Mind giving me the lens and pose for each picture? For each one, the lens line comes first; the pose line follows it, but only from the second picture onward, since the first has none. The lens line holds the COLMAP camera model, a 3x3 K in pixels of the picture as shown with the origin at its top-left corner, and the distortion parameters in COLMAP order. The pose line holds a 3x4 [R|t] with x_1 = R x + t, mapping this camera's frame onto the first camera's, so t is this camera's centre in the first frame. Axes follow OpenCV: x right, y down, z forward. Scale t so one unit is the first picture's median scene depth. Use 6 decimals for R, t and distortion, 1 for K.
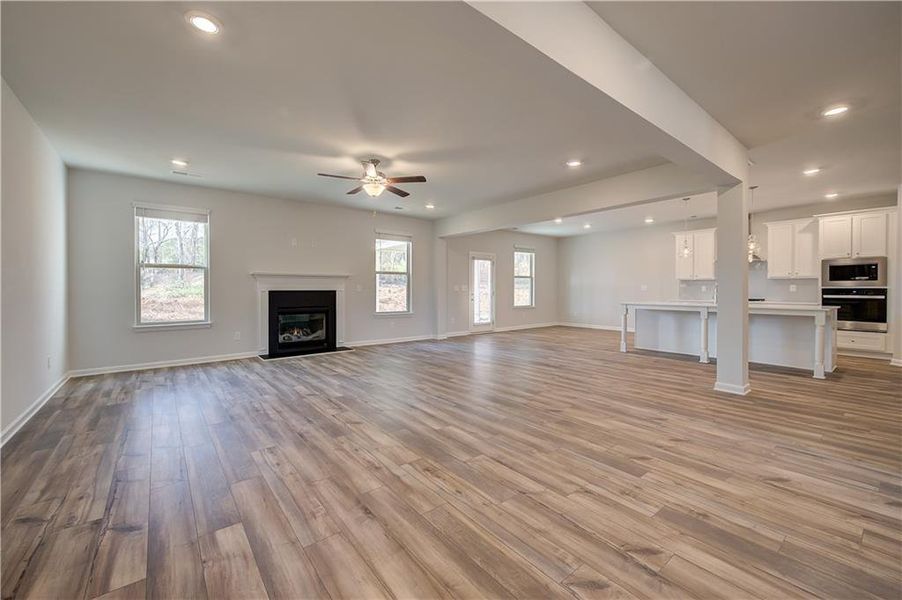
lens RADIAL K [[366.9, 0, 450.8], [0, 366.9, 289.7], [0, 0, 1]] dist [0.003800, -0.000484]
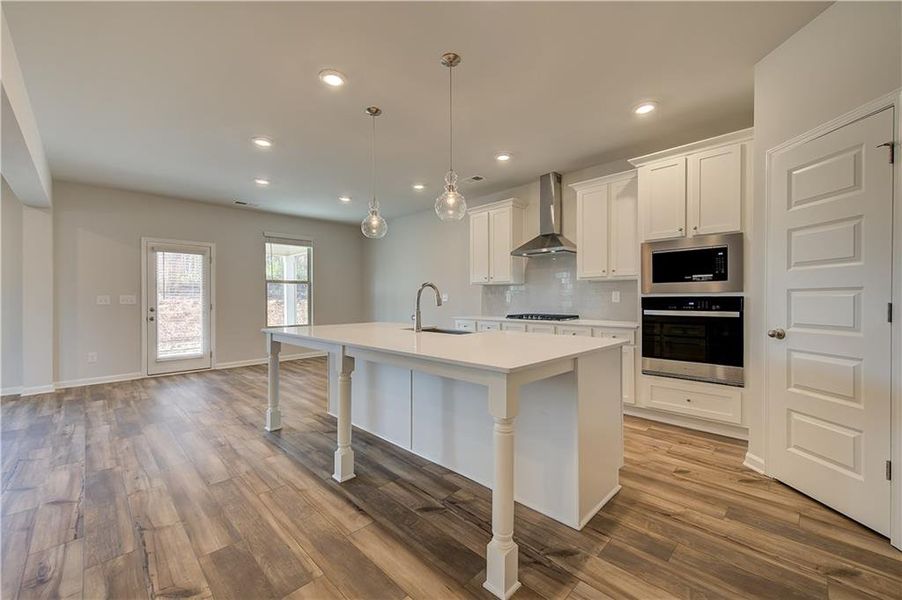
lens RADIAL K [[362.1, 0, 453.3], [0, 362.1, 298.4], [0, 0, 1]] dist [0.000487, -0.000602]
pose [[0.993283, -0.004769, 0.115612, 0.711918], [0.005375, 0.999973, -0.004928, -0.000911], [-0.115585, 0.005516, 0.993282, 0.541167]]
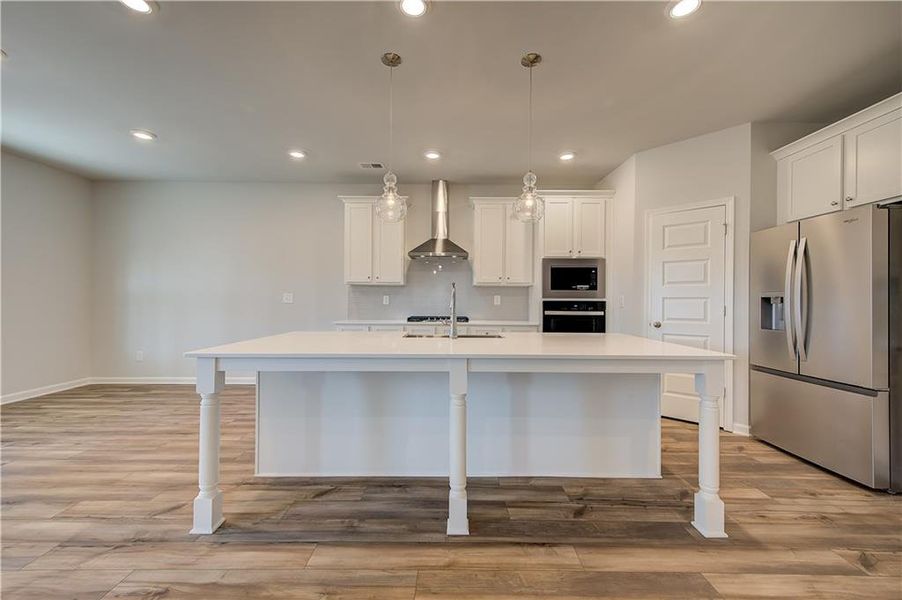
lens RADIAL K [[366.9, 0, 453.1], [0, 366.9, 299.5], [0, 0, 1]] dist [0.003800, -0.000484]
pose [[0.624142, 0.005403, 0.781293, 0.403537], [-0.002742, 0.999985, -0.004724, -0.002790], [-0.781306, 0.000806, 0.624147, 0.745464]]
